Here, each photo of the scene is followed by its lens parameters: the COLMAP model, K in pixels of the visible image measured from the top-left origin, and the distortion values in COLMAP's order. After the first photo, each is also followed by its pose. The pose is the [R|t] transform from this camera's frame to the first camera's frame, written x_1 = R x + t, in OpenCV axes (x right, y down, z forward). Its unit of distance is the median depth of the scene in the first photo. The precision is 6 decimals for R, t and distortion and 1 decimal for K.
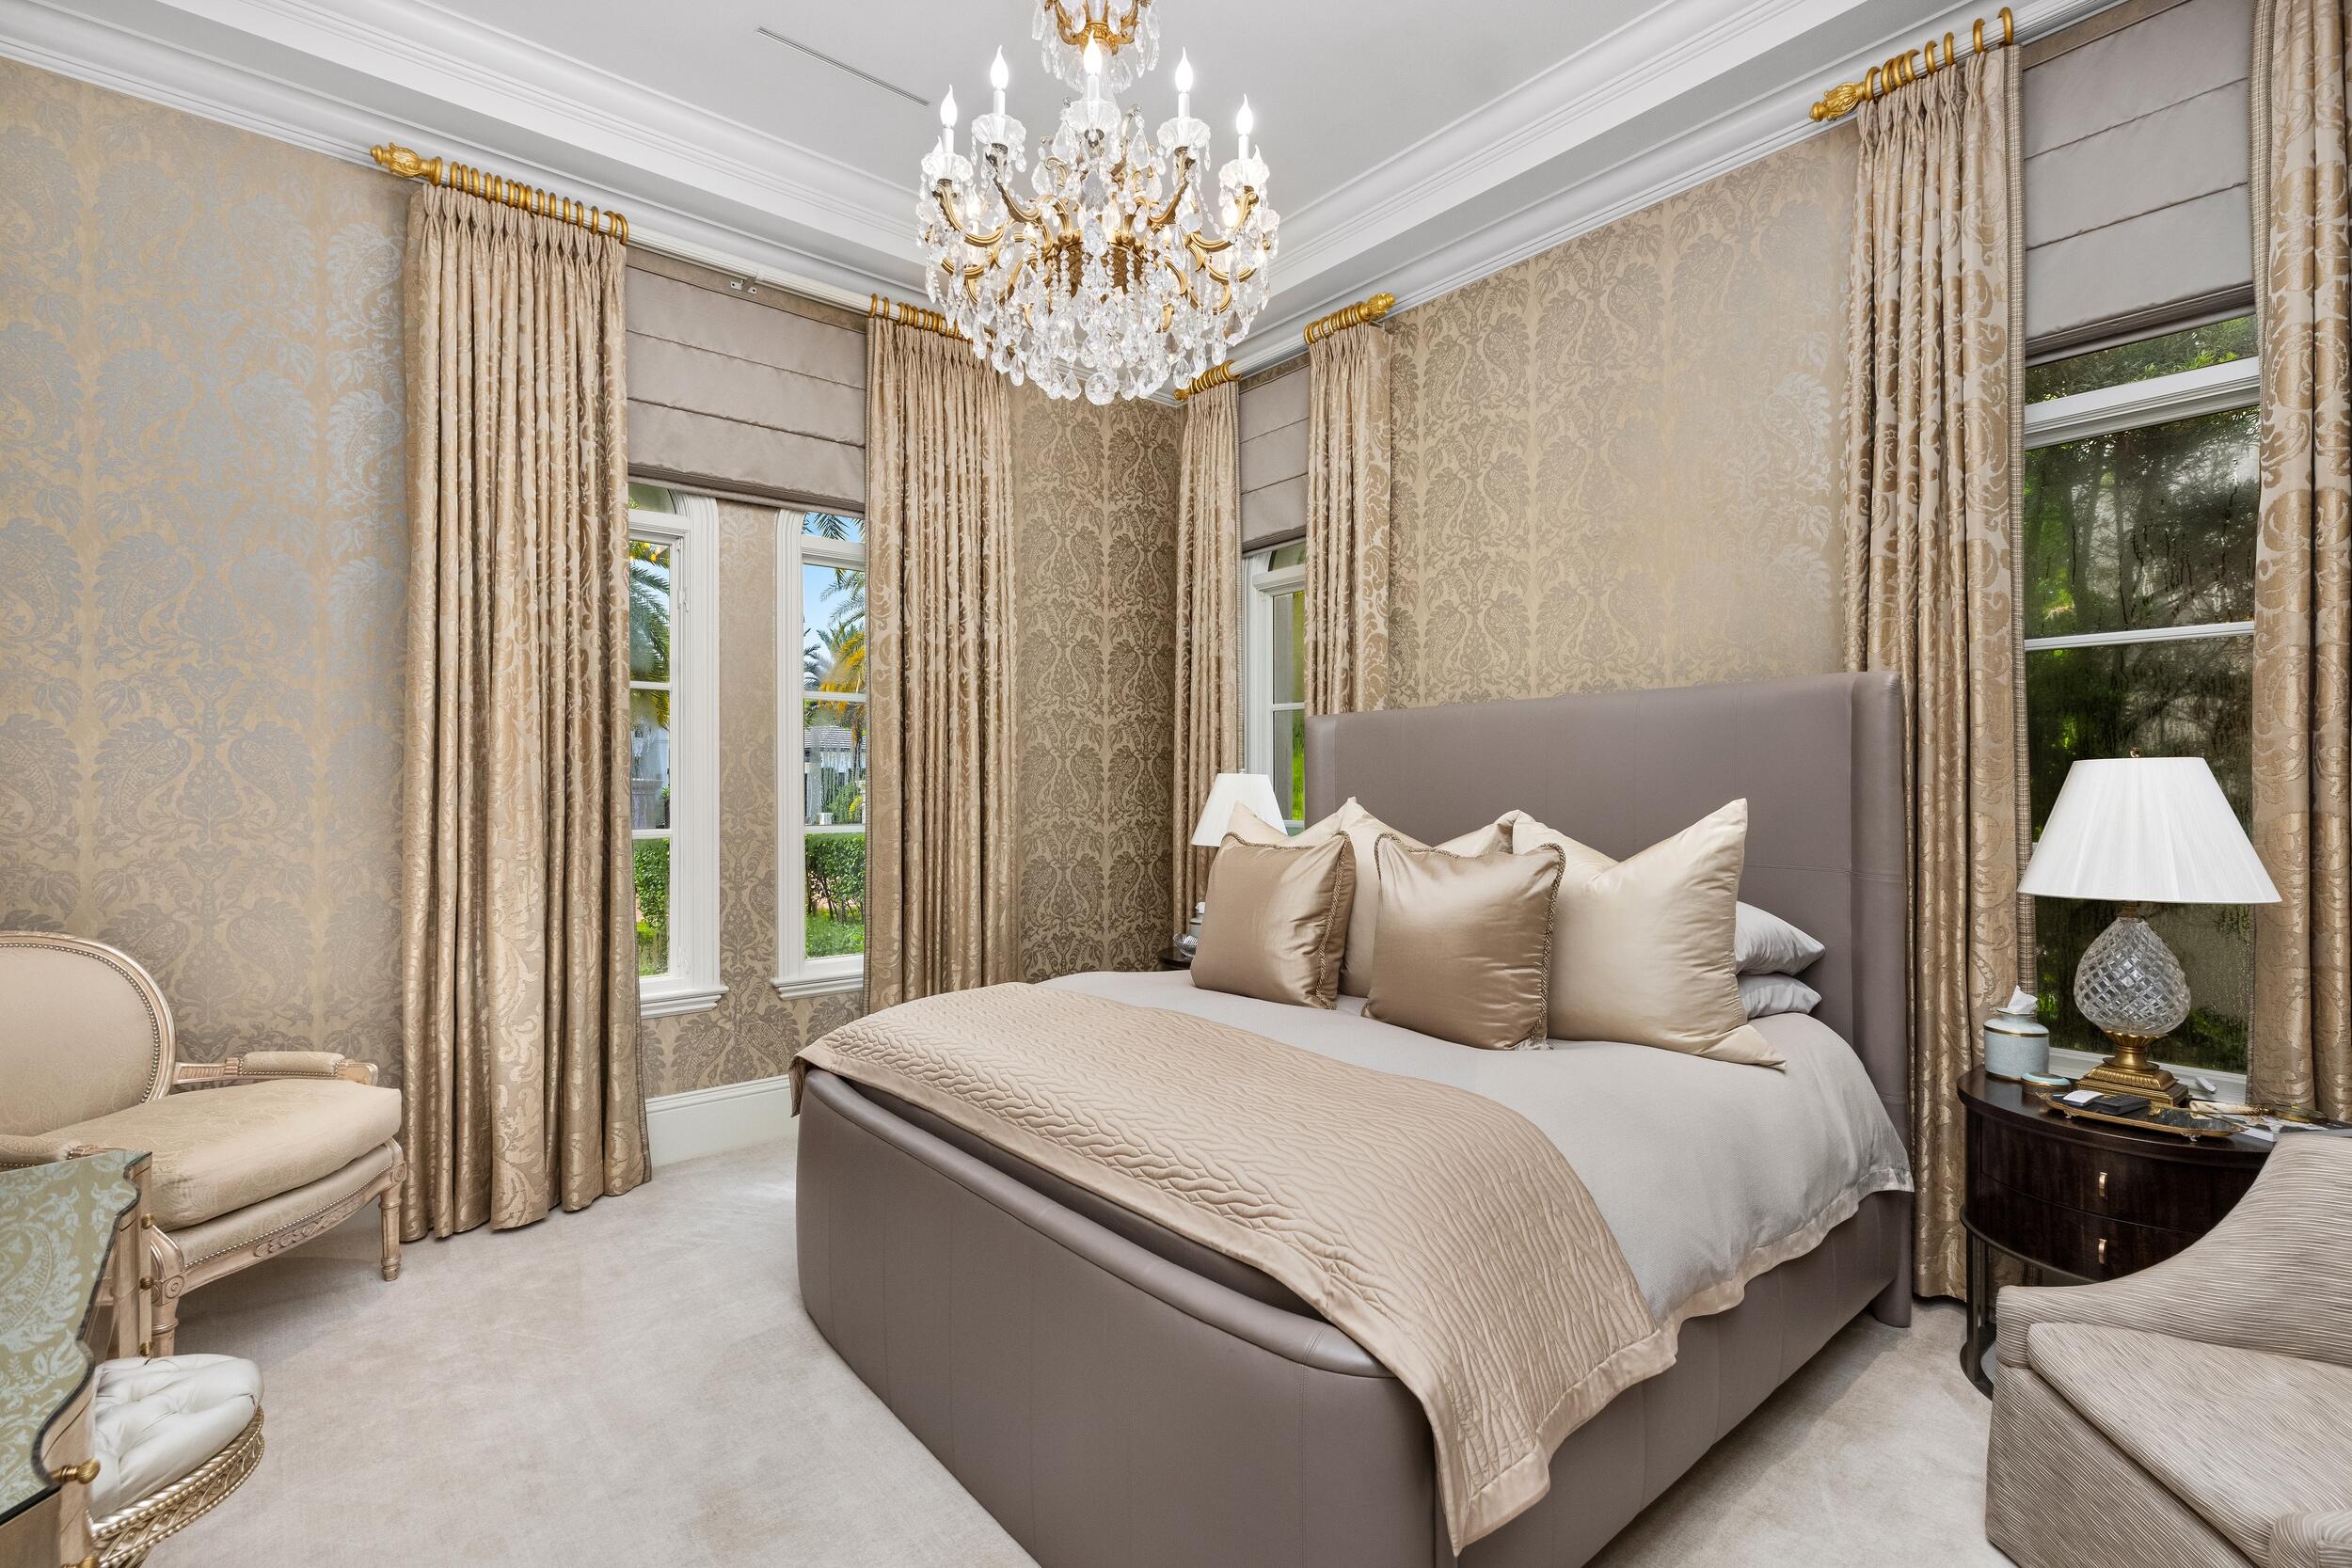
lens RADIAL K [[1102.5, 0, 1176.0], [0, 1102.5, 784.0], [0, 0, 1]] dist [0.009375, -0.001136]
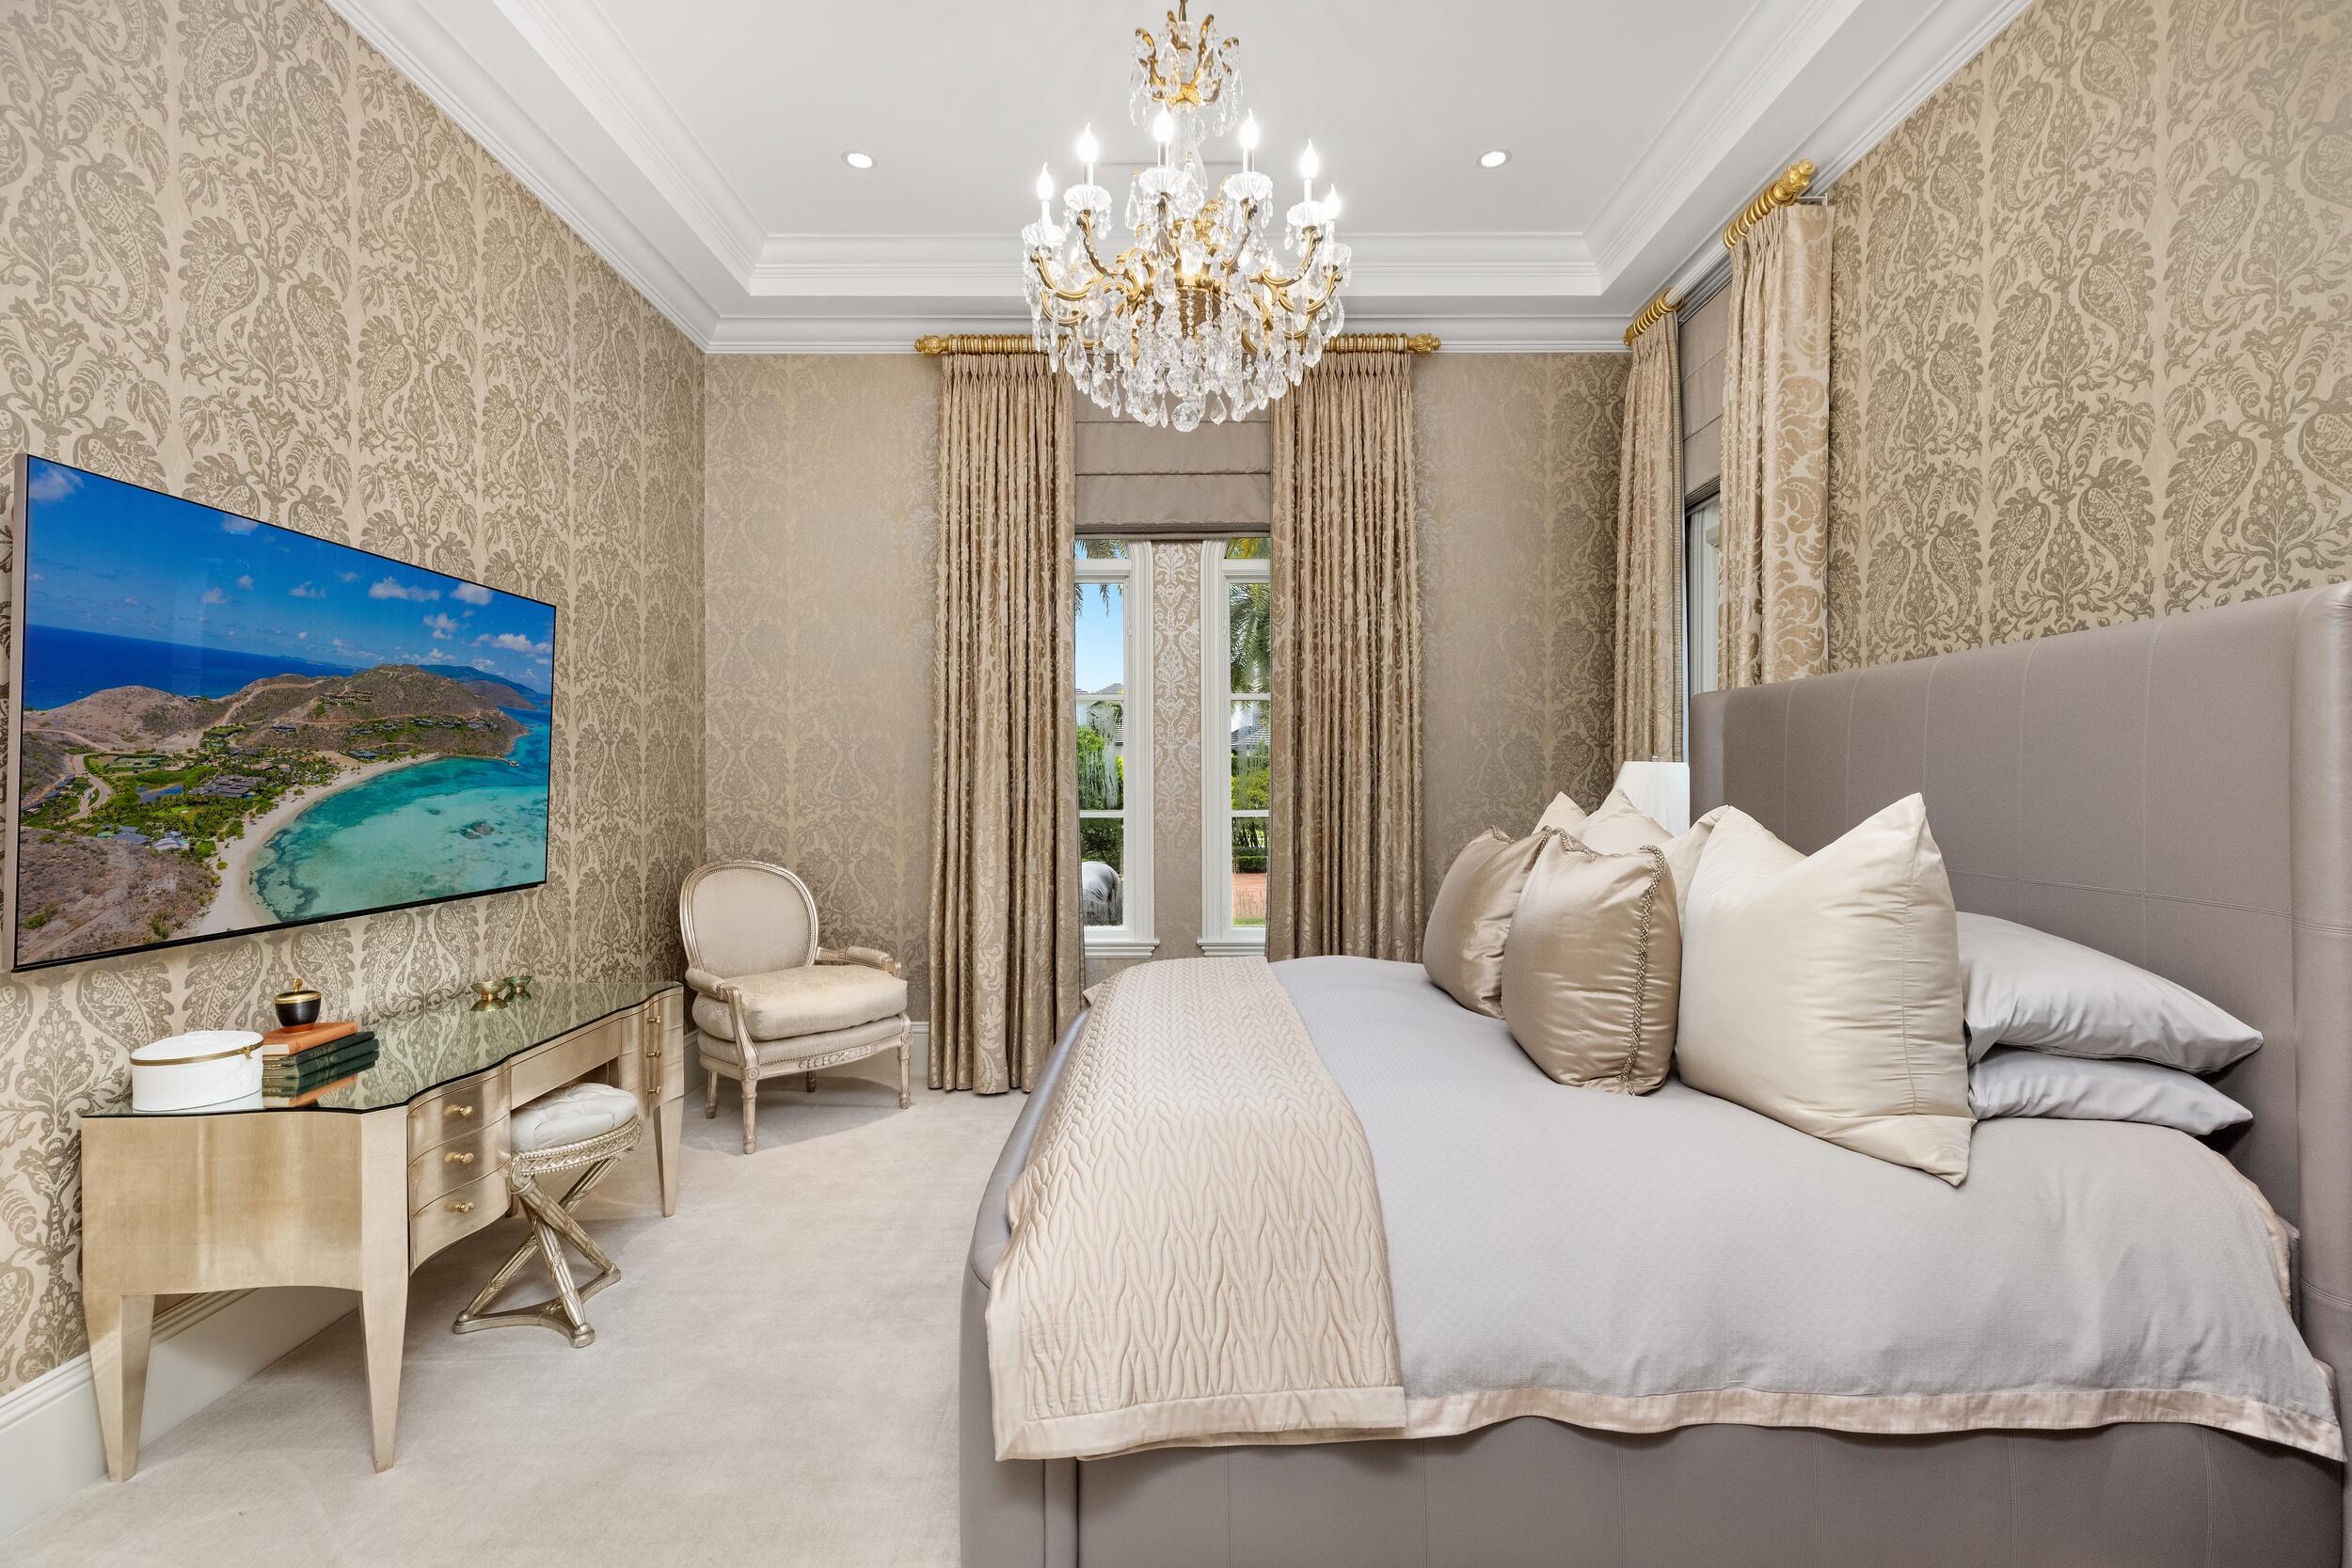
lens RADIAL K [[1102.5, 0, 1176.0], [0, 1102.5, 784.0], [0, 0, 1]] dist [0.009375, -0.001136]
pose [[0.752717, 0.004106, -0.658331, 0.422824], [0.002529, 0.999955, 0.009128, -0.000511], [0.658339, -0.008536, 0.752673, 0.102352]]
